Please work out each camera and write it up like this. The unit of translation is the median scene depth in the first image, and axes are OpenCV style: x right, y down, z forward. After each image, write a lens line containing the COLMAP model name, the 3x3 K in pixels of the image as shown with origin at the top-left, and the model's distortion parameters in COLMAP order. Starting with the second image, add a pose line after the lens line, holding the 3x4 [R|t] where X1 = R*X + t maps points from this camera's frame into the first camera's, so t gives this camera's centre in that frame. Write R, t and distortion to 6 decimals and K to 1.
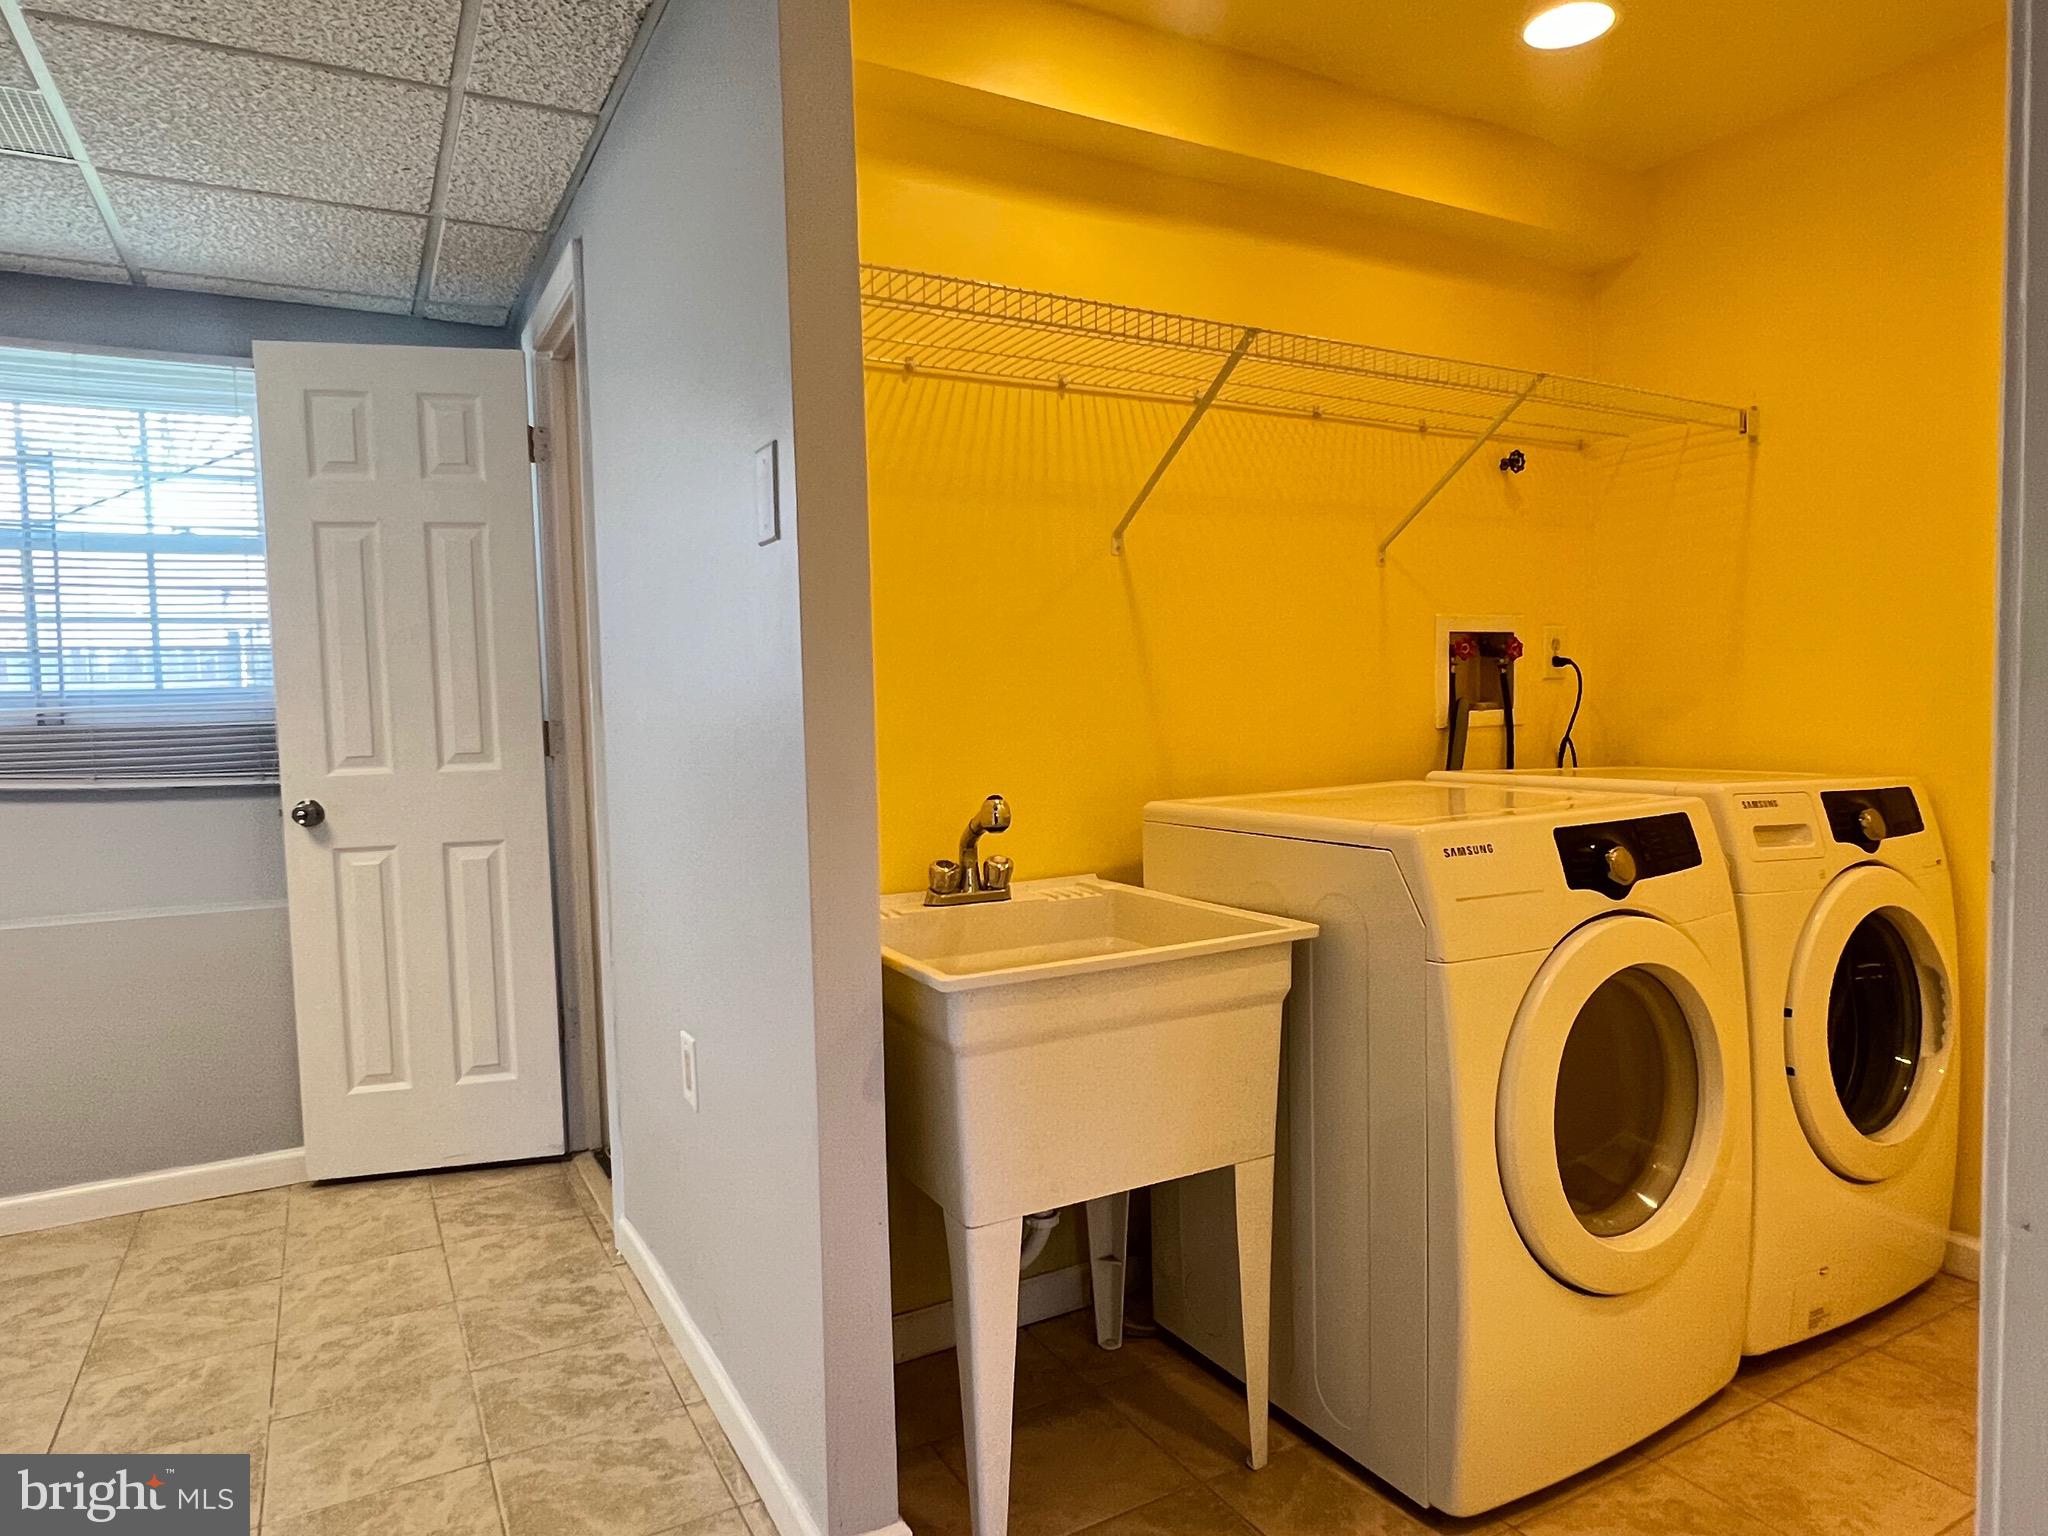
lens RADIAL K [[1258.9, 0, 1027.0], [0, 1258.9, 768.6], [0, 0, 1]] dist [0.000822, -0.000968]
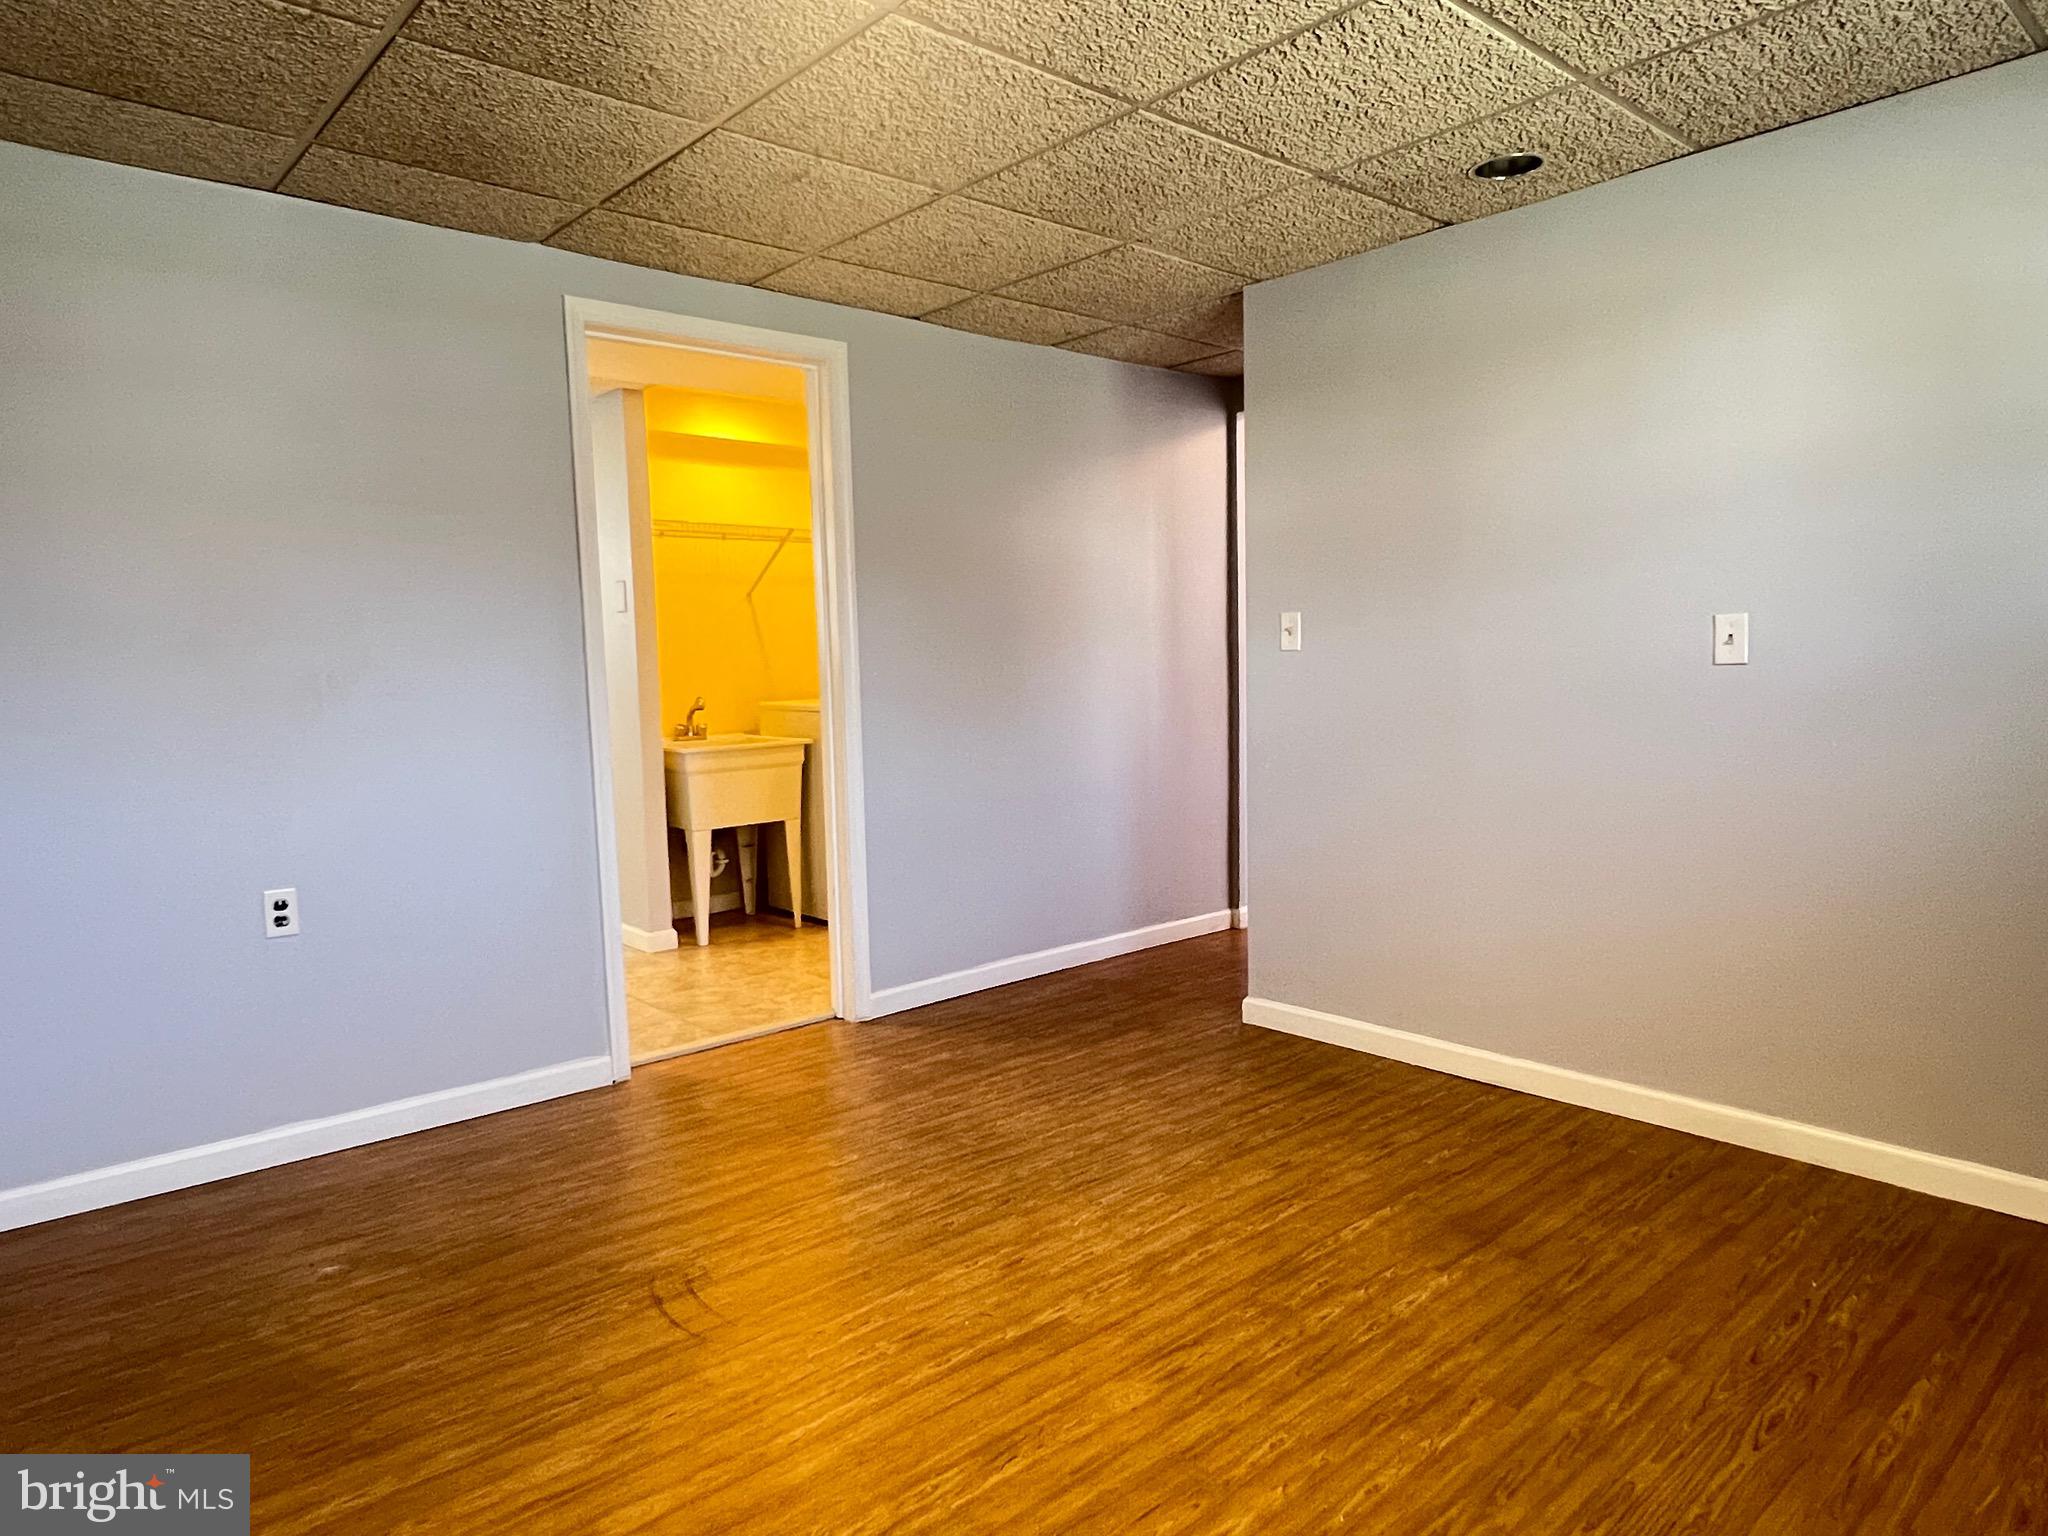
lens RADIAL K [[1258.9, 0, 1028.4], [0, 1258.9, 763.3], [0, 0, 1]] dist [0.000822, -0.000968]
pose [[0.974532, -0.020989, 0.223265, 0.055770], [0.016659, 0.999635, 0.021258, 0.113508], [-0.223630, -0.016998, 0.974526, -1.761765]]
